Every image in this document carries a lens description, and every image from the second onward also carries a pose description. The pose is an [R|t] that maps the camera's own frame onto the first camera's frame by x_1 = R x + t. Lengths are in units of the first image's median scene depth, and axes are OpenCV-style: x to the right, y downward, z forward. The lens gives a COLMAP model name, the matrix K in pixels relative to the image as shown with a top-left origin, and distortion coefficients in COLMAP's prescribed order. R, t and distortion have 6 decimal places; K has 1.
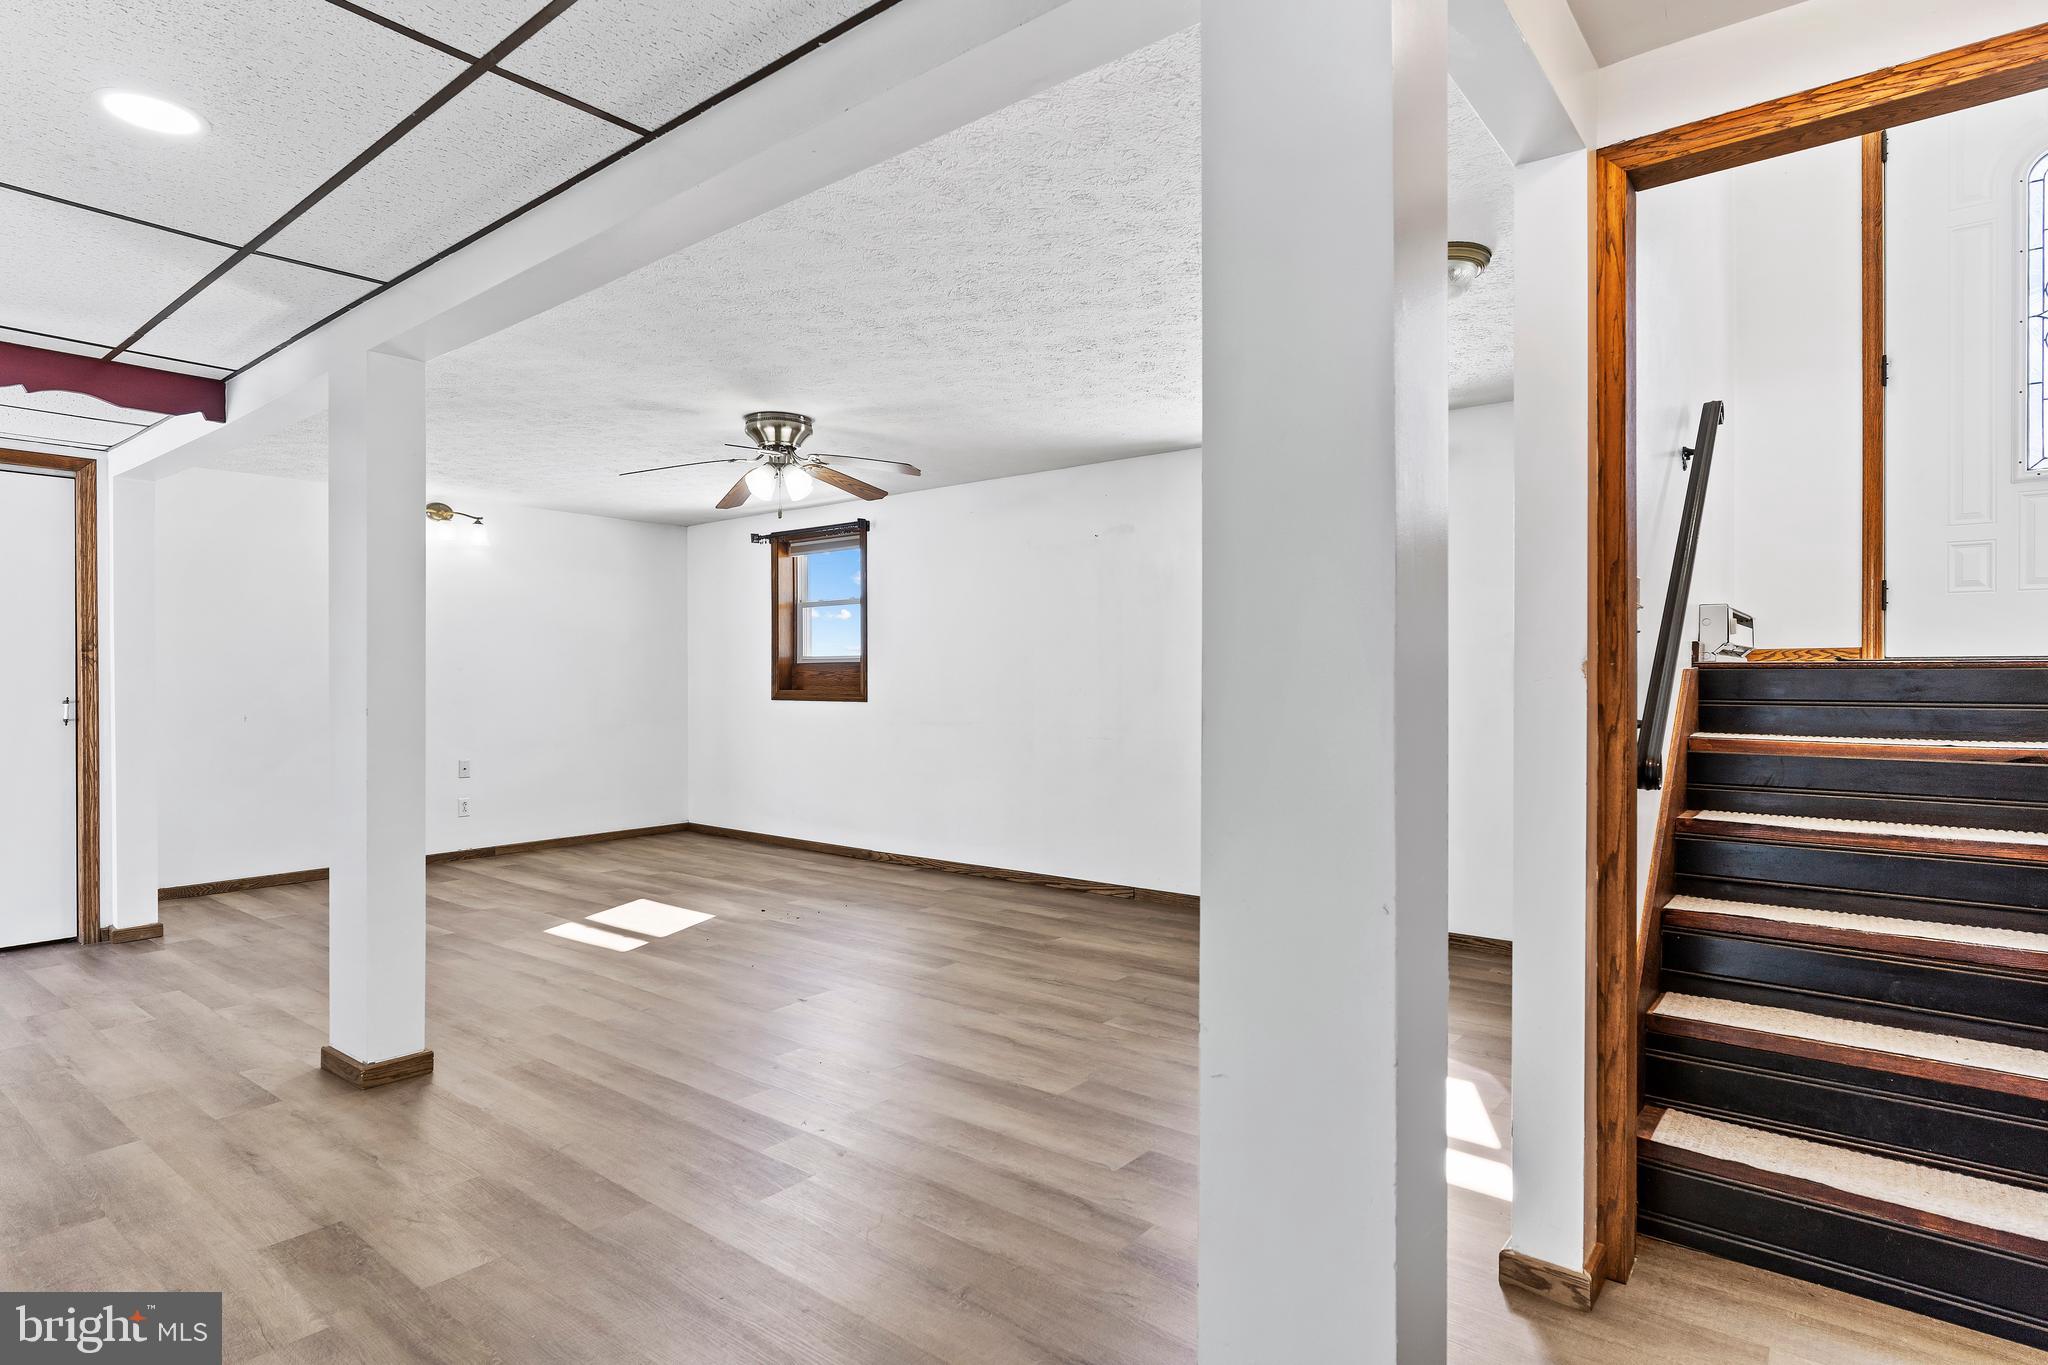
lens RADIAL K [[1056.8, 0, 1018.1], [0, 1056.8, 698.8], [0, 0, 1]] dist [-0.002666, 0.001528]
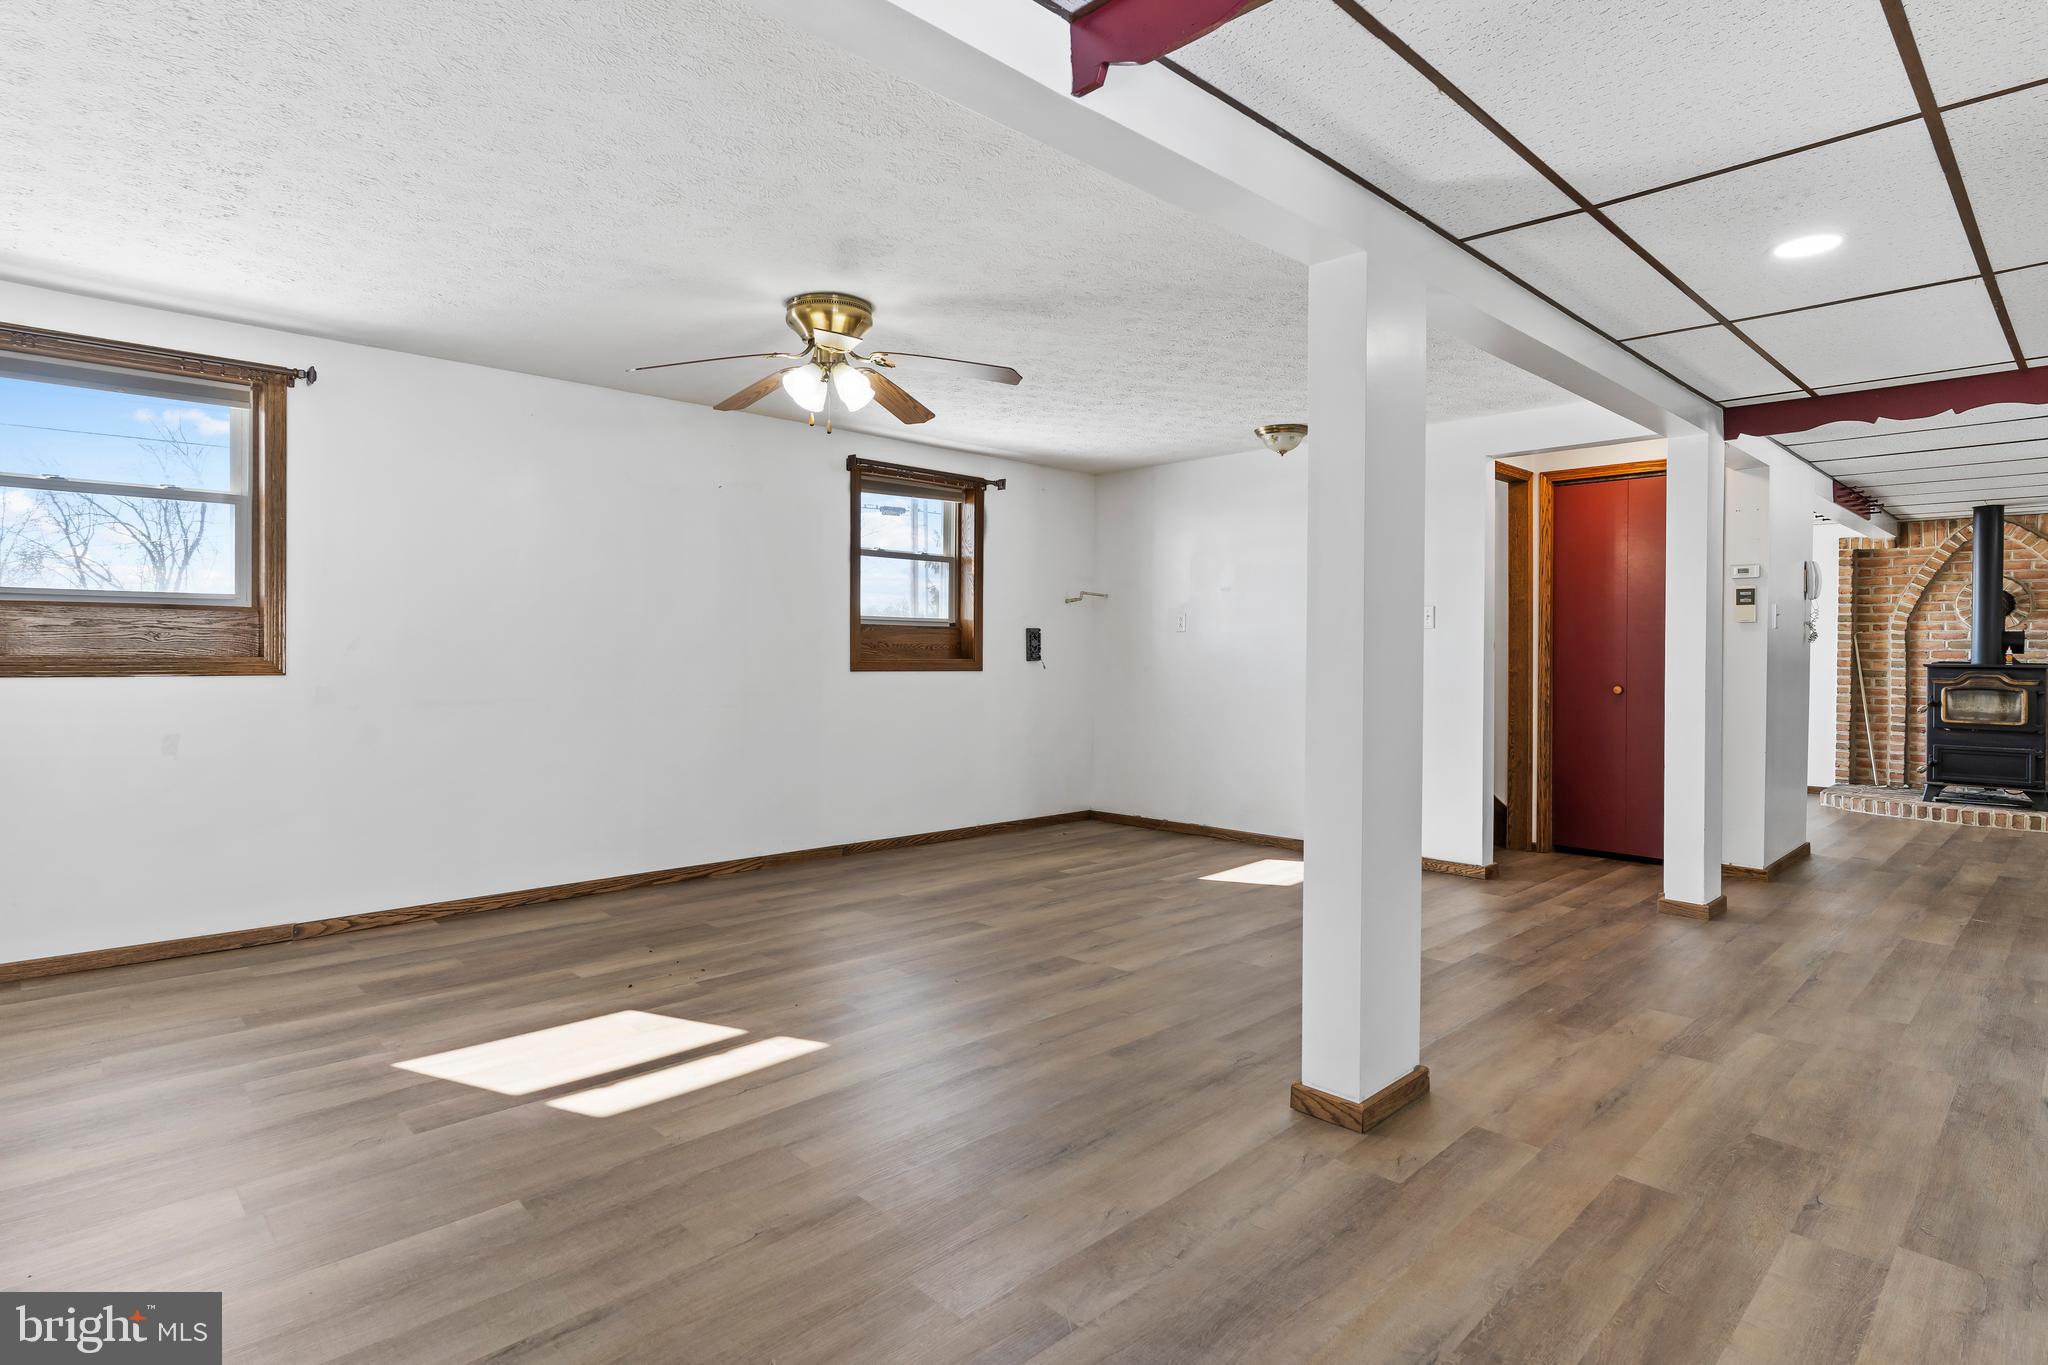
lens RADIAL K [[1040.6, 0, 1000.5], [0, 1040.6, 678.8], [0, 0, 1]] dist [-0.000849, -0.000676]
pose [[0.152797, -0.023553, 0.987977, -1.016235], [0.008071, 0.999712, 0.022584, -0.007956], [-0.988225, 0.004524, 0.152944, 0.797363]]
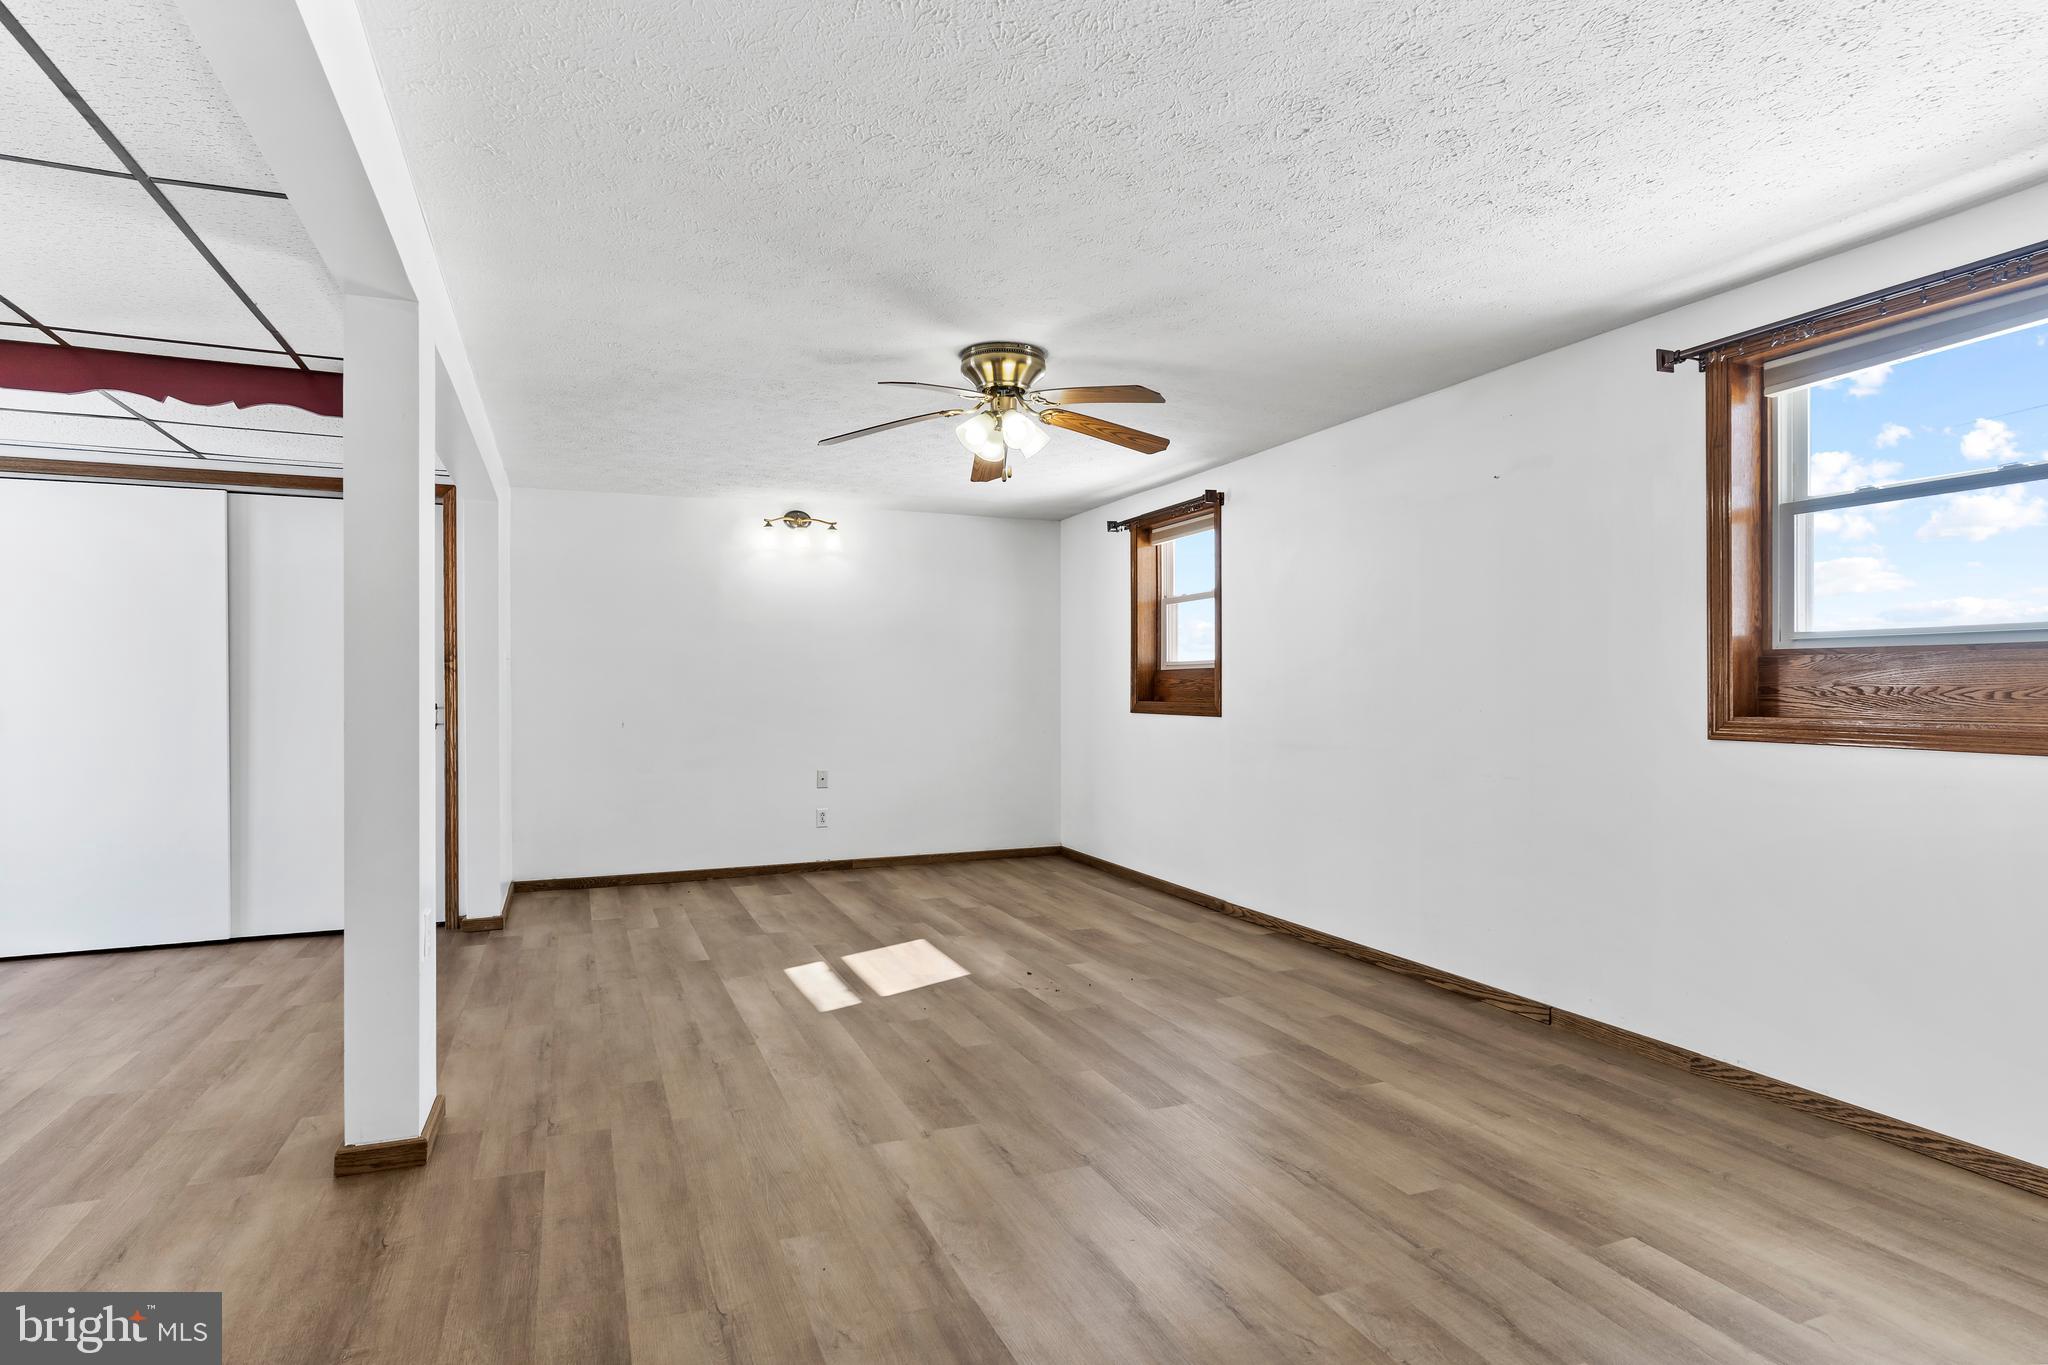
lens RADIAL K [[1056.8, 0, 1018.1], [0, 1056.8, 698.8], [0, 0, 1]] dist [-0.002666, 0.001528]
pose [[0.879071, 0.005632, -0.476658, 0.163634], [-0.010224, 0.999923, -0.007042, -0.005296], [0.476582, 0.011064, 0.879061, 0.336217]]
